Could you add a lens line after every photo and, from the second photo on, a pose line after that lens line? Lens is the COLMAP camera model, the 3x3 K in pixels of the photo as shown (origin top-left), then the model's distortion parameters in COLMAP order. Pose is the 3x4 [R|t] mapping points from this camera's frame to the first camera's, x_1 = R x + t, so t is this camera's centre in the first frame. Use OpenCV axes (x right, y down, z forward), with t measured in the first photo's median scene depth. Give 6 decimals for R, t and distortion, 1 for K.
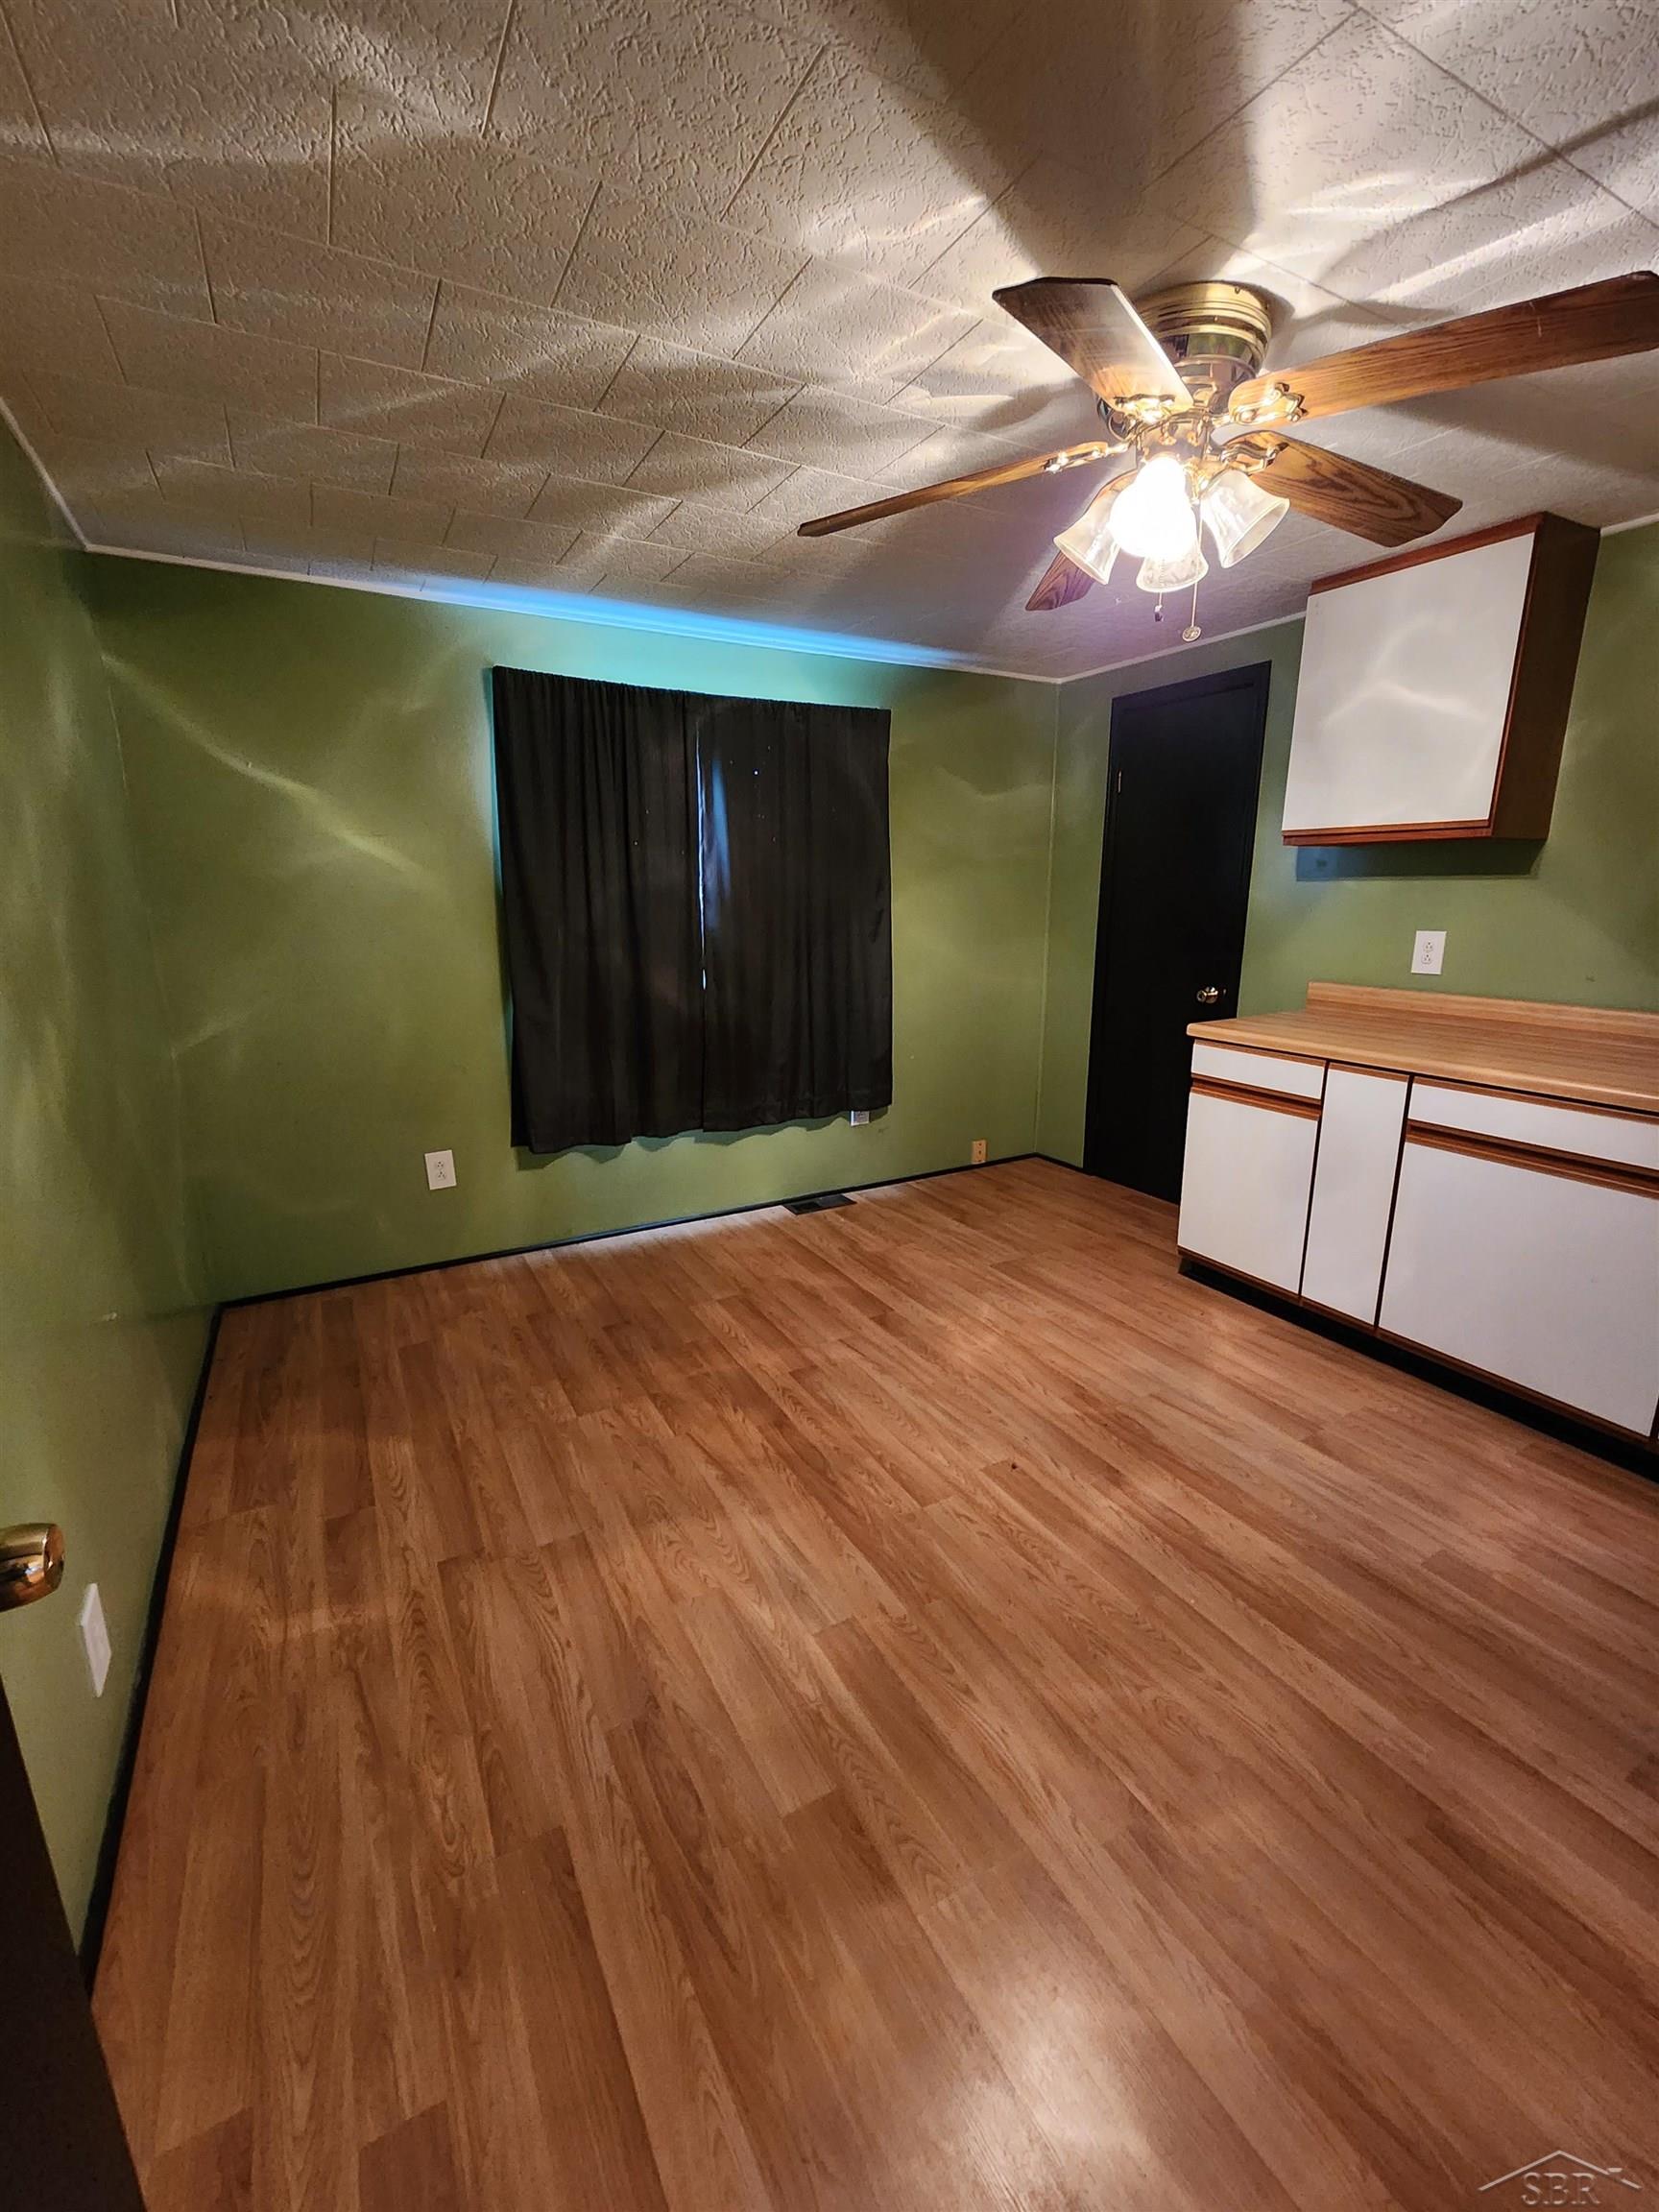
lens RADIAL K [[903.5, 0, 829.5], [0, 903.5, 1102.3], [0, 0, 1]] dist [-0.001193, -0.000954]
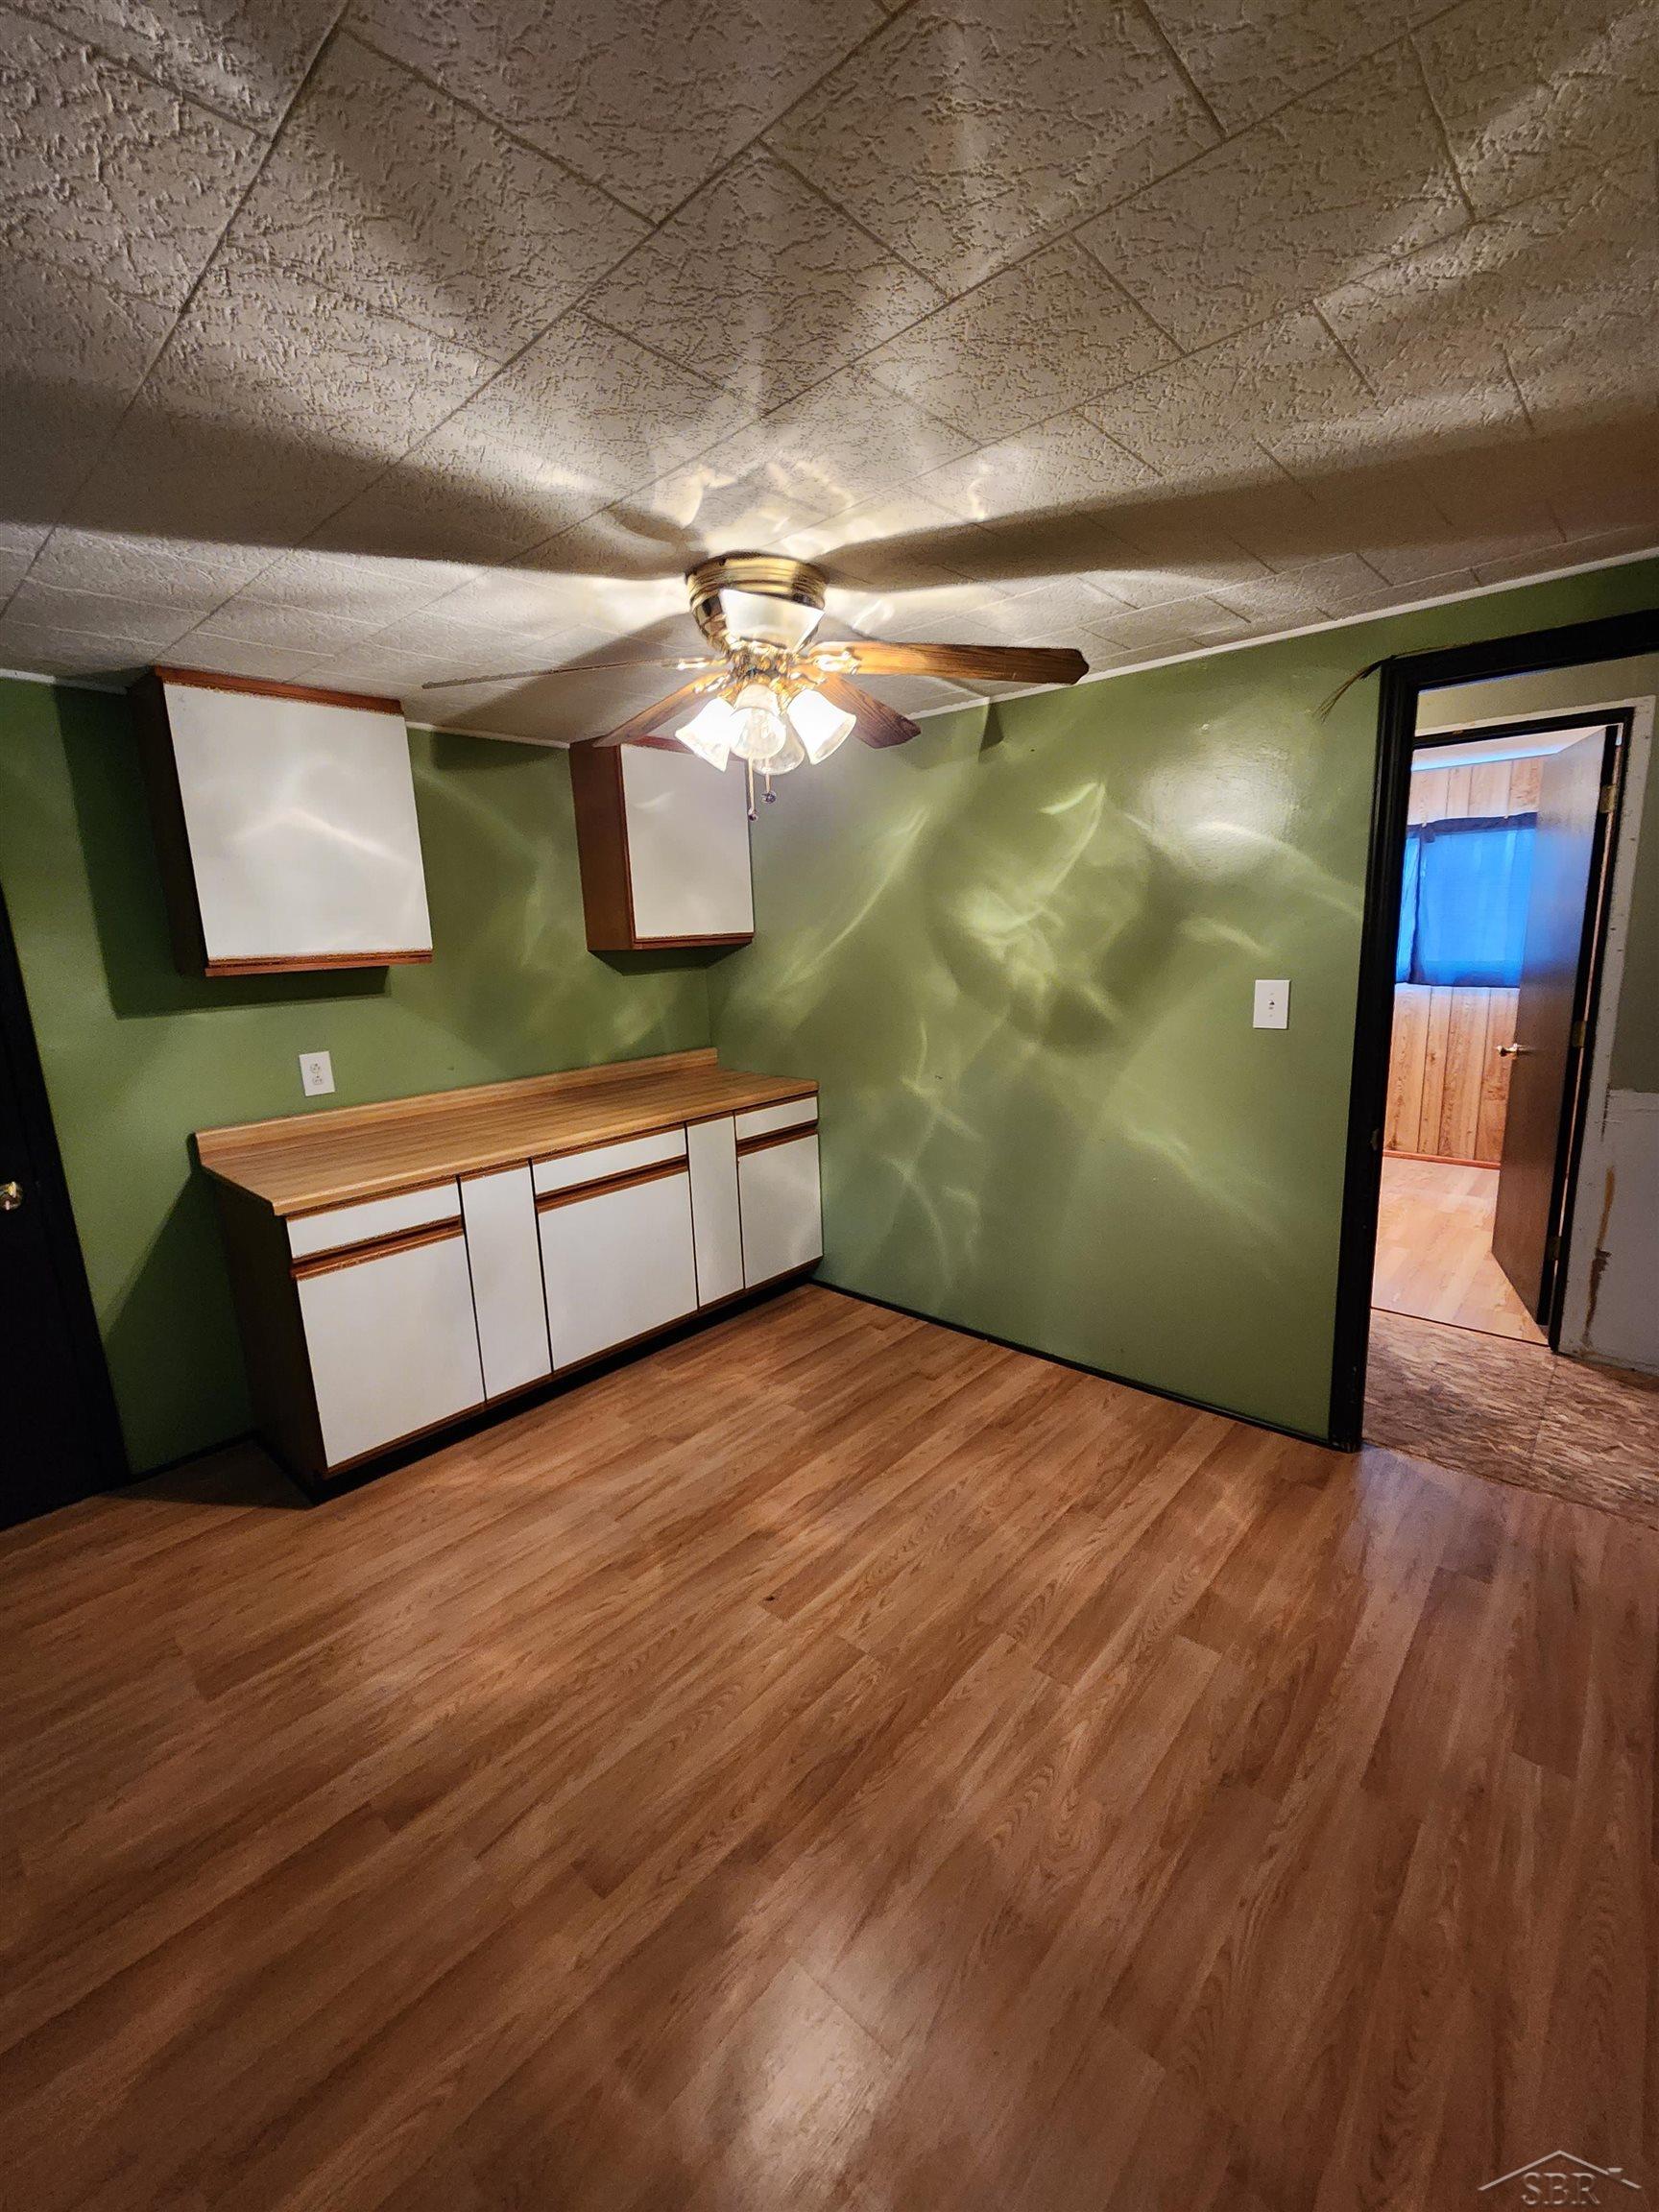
lens RADIAL K [[903.5, 0, 829.5], [0, 903.5, 1102.3], [0, 0, 1]] dist [-0.001193, -0.000954]
pose [[-0.311947, -0.163644, 0.935900, -0.617800], [0.263436, 0.931535, 0.250687, -0.313530], [-0.912847, 0.324751, -0.247480, 0.968268]]
